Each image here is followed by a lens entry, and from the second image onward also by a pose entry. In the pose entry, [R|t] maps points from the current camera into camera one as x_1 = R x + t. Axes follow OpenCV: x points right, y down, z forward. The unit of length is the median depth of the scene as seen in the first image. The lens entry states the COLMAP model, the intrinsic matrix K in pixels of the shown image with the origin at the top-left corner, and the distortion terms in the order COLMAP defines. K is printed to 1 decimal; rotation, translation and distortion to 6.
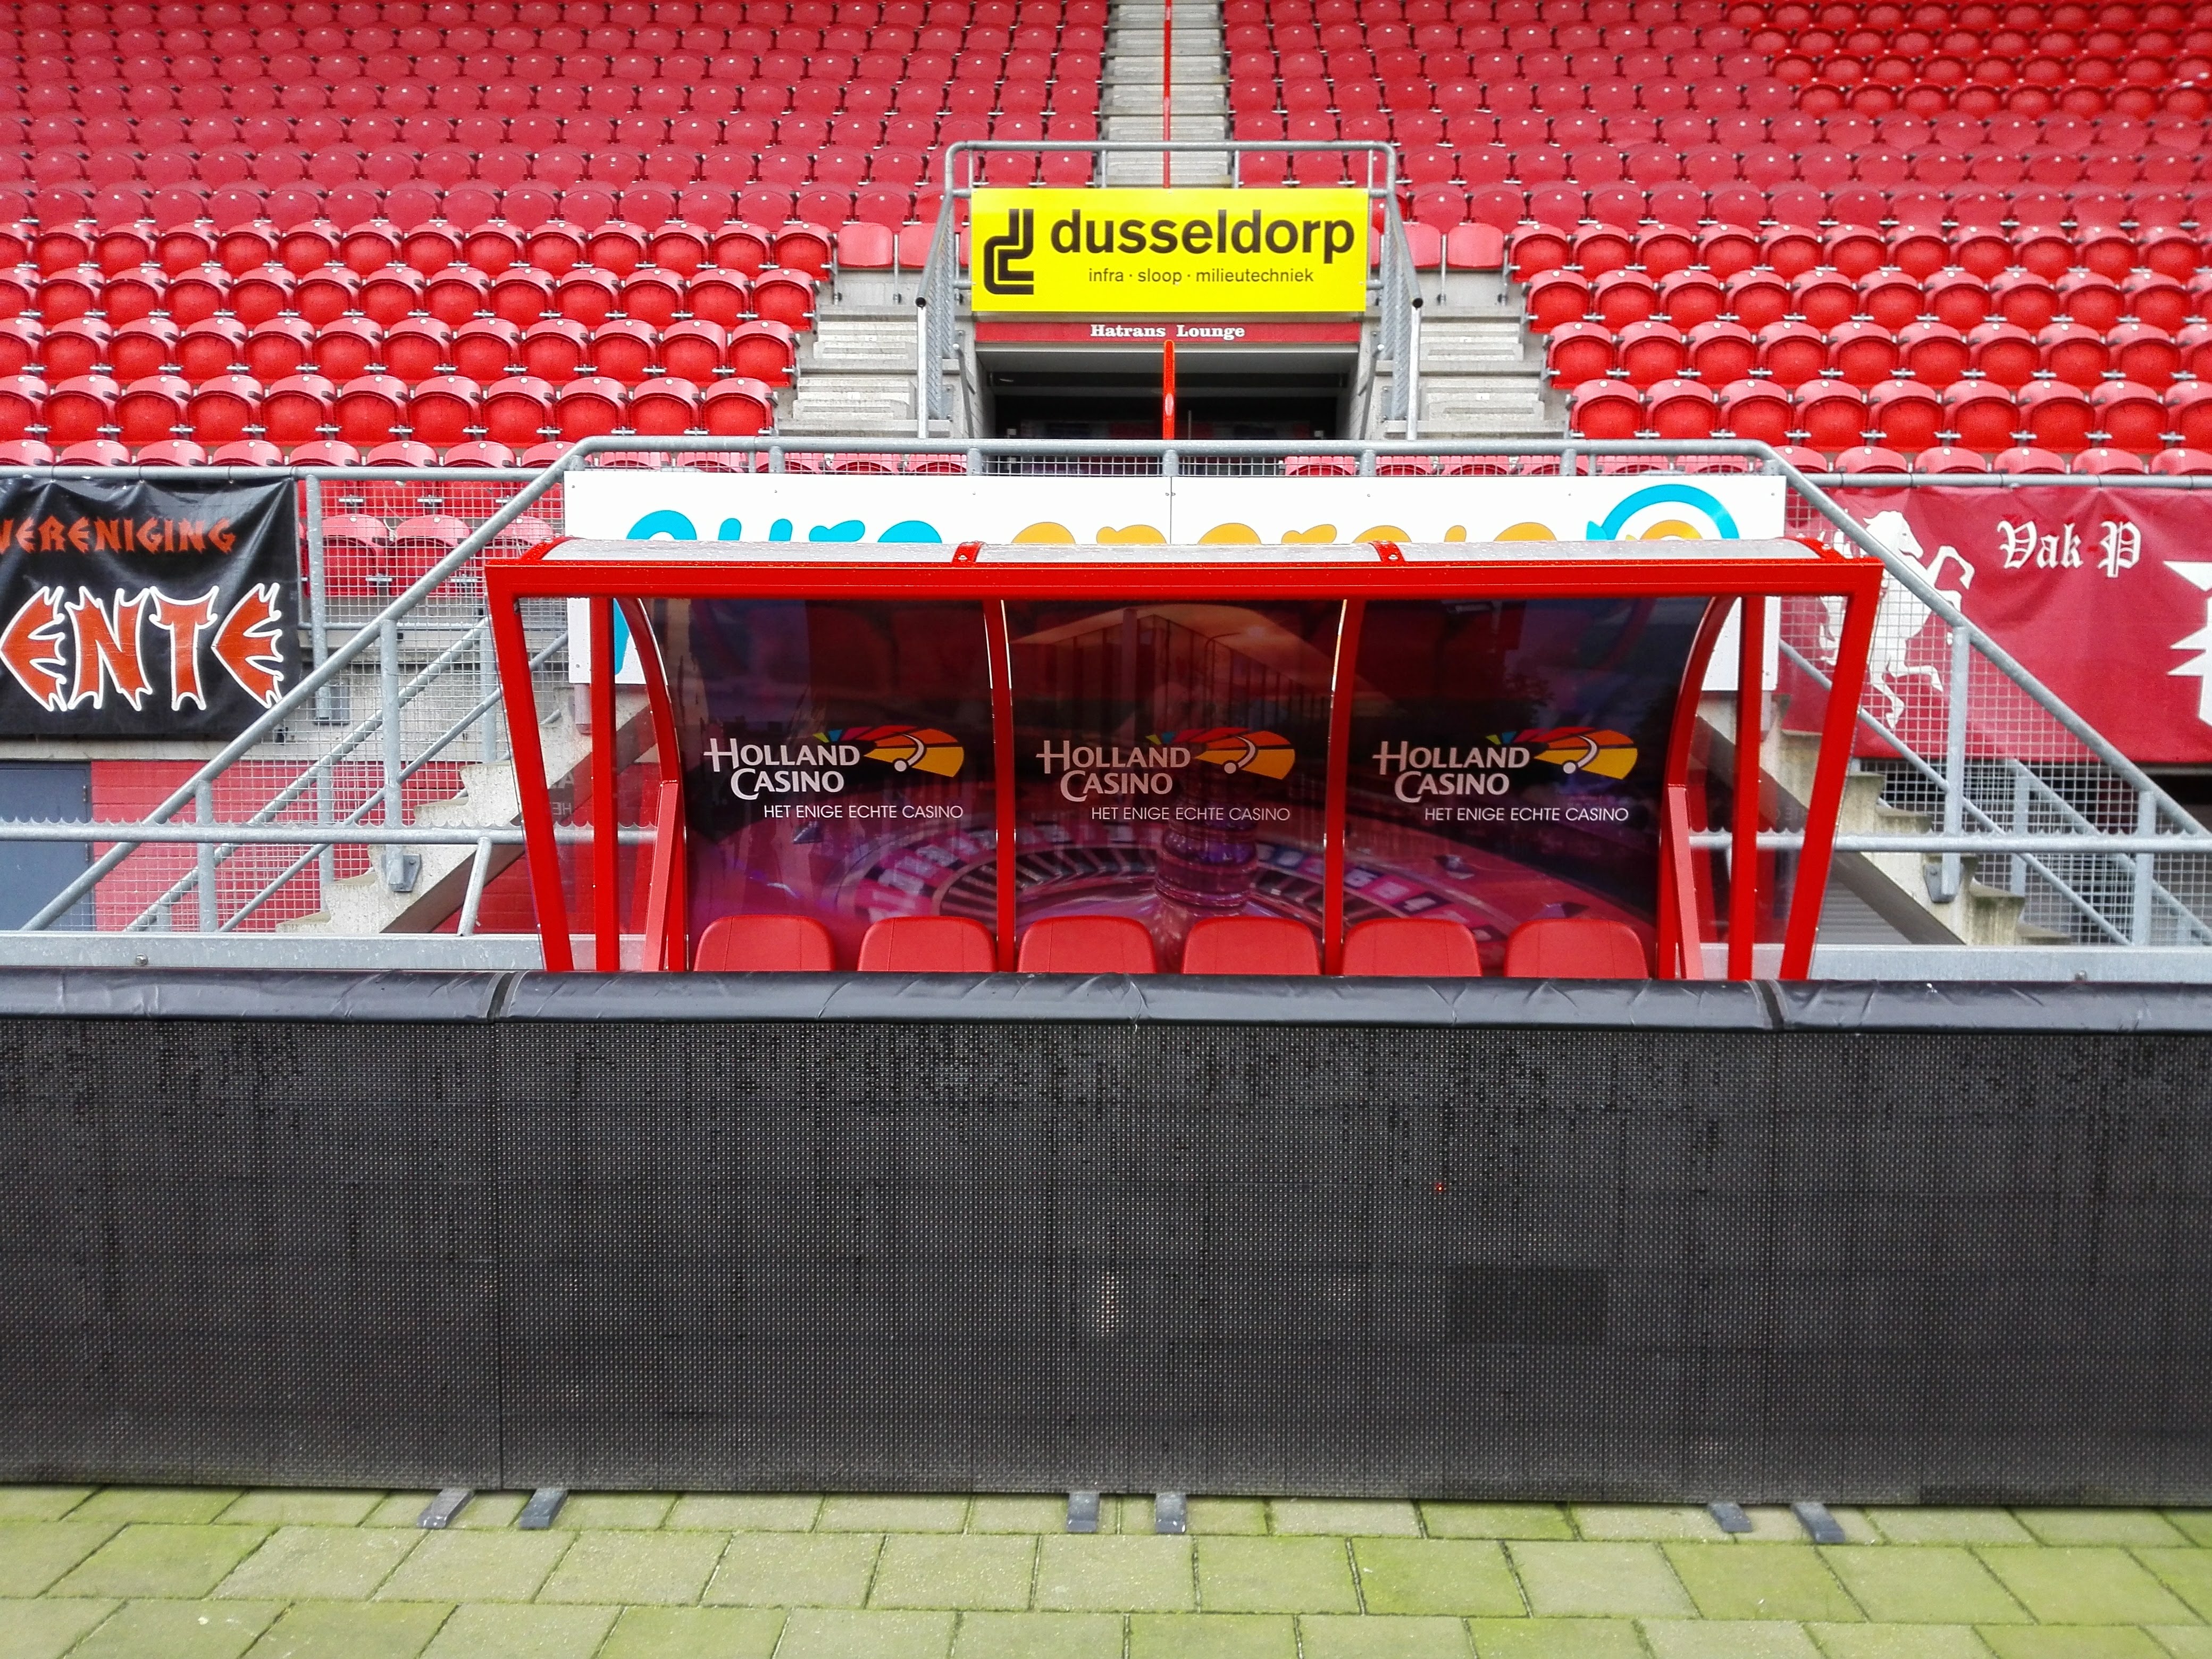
lens RADIAL K [[1511.5, 0, 1116.5], [0, 1511.5, 850.3], [0, 0, 1]] dist [0.095076, -0.106767]
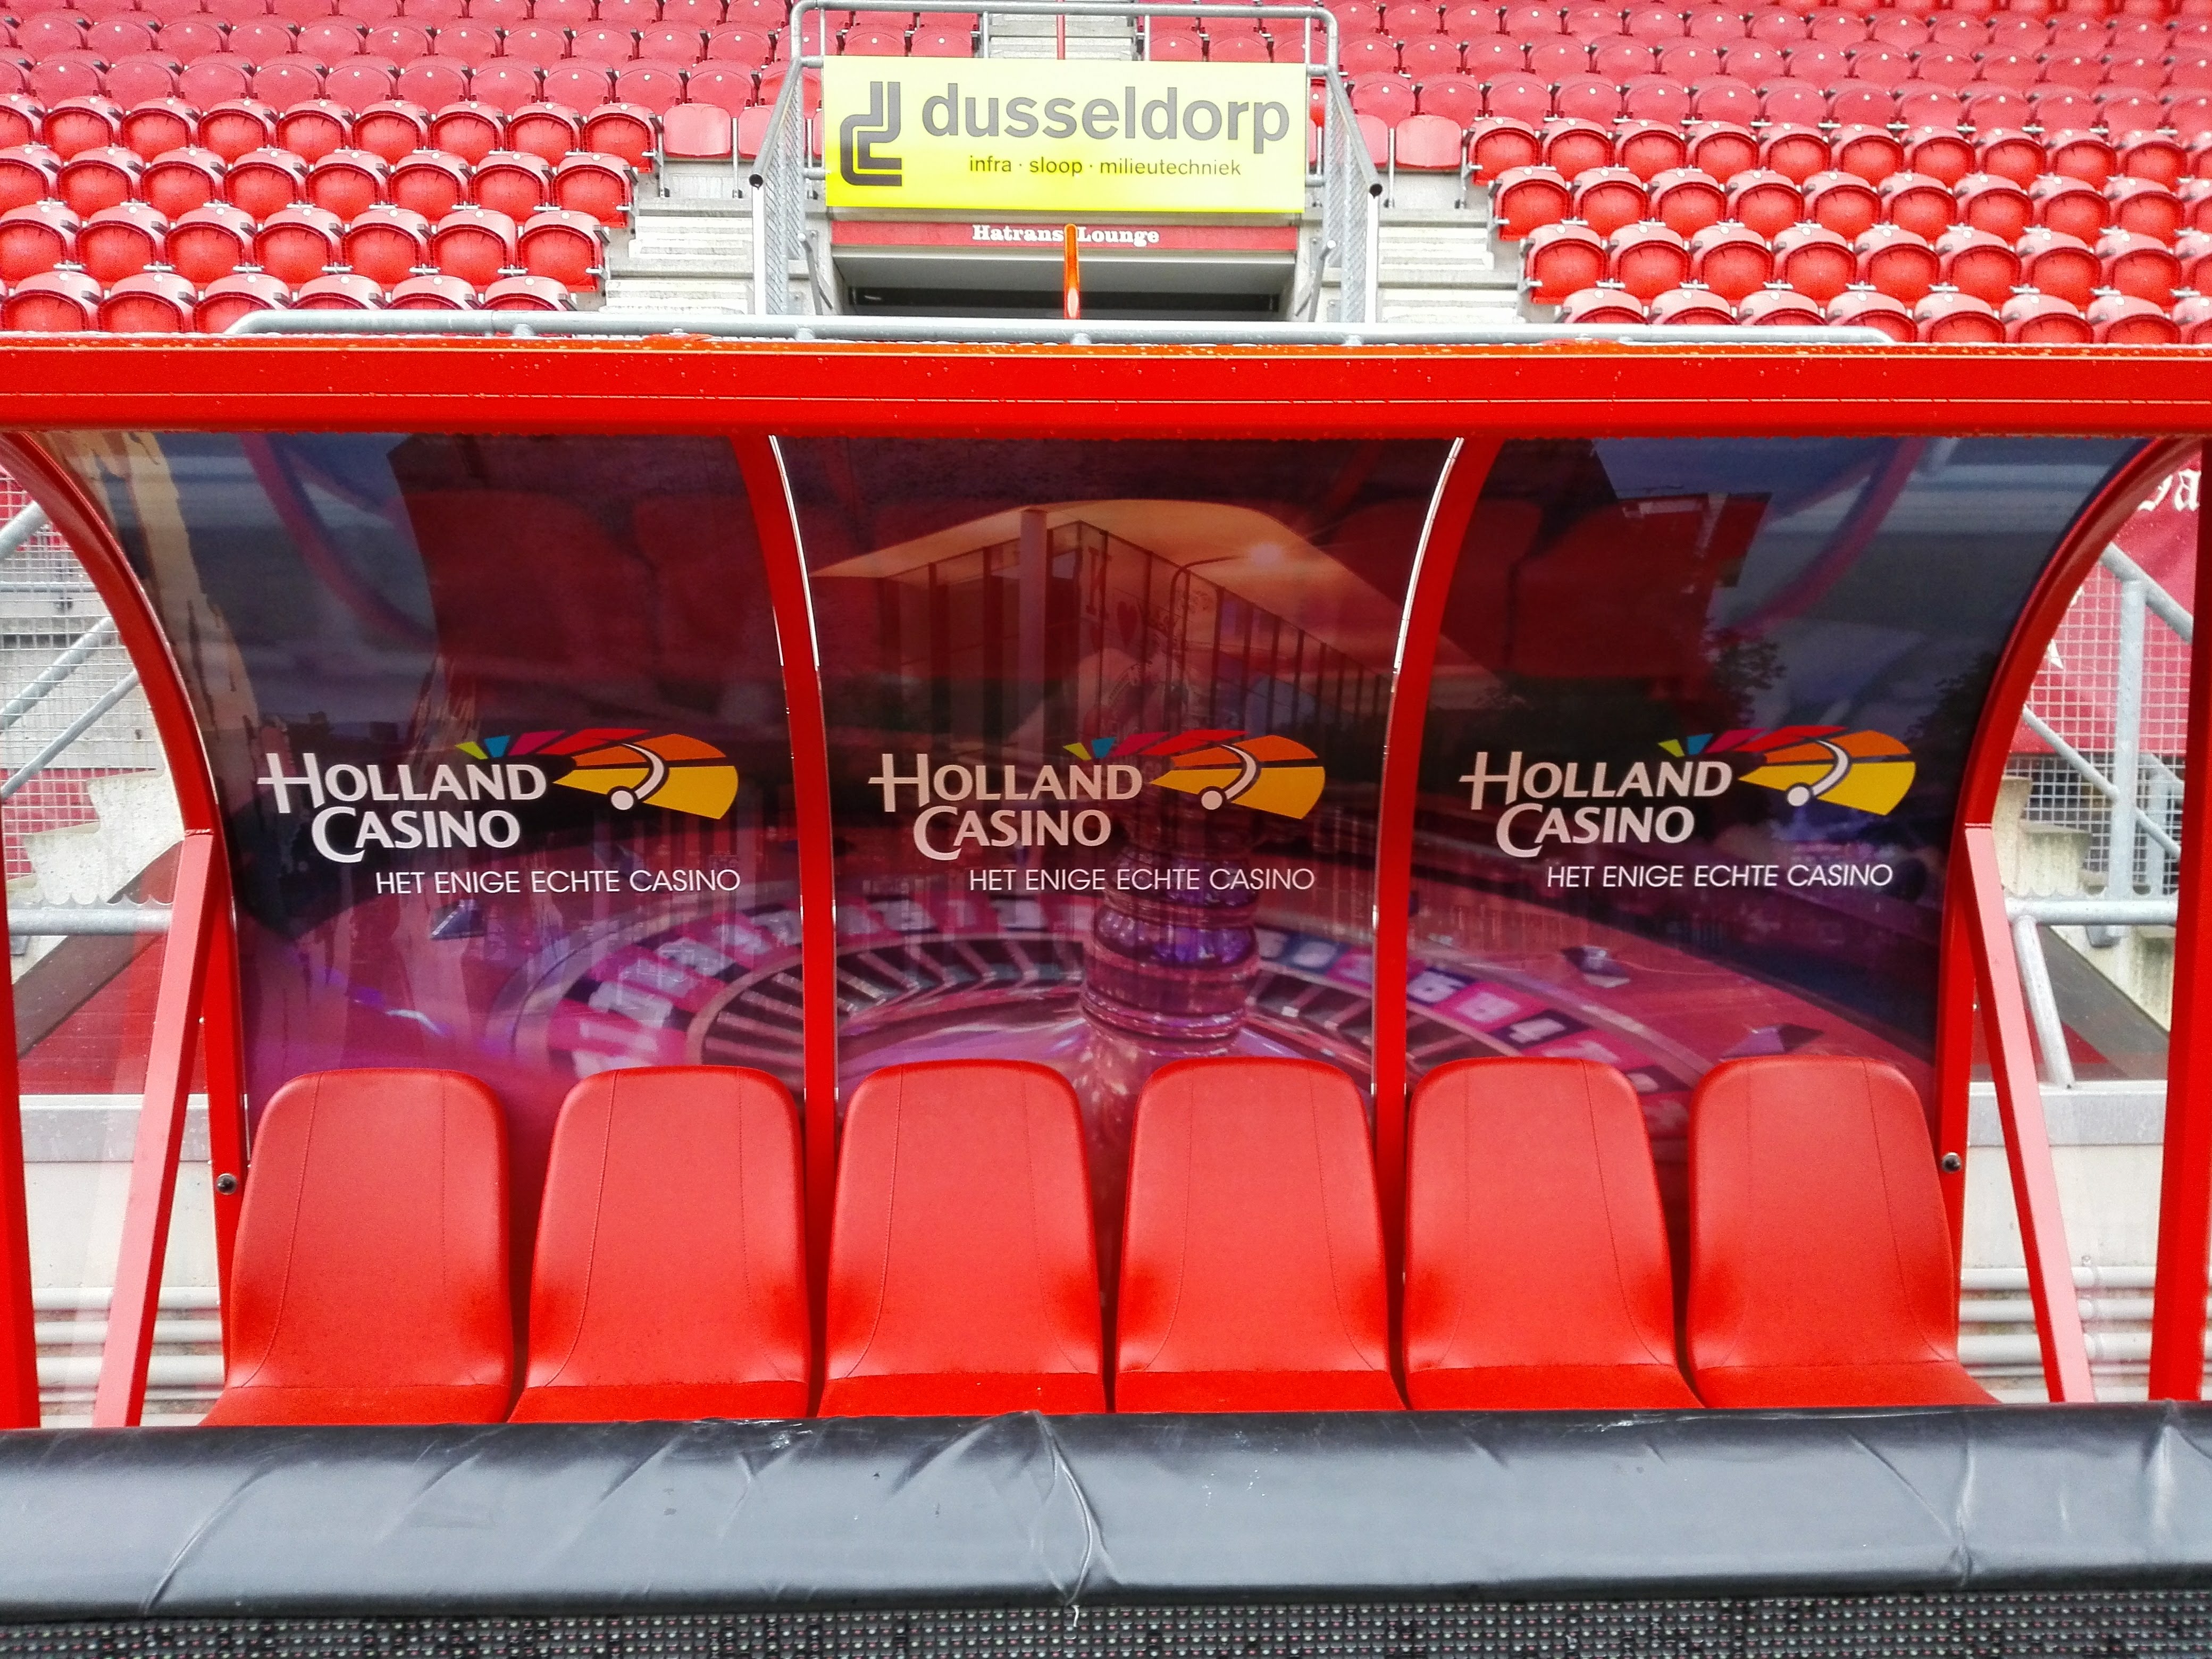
lens RADIAL K [[1511.5, 0, 1116.5], [0, 1511.5, 850.3], [0, 0, 1]] dist [0.095076, -0.106767]
pose [[0.997564, -0.011264, 0.068837, -0.000254], [0.010448, 0.999871, 0.012206, -0.041768], [-0.068966, -0.011457, 0.997553, 0.422686]]
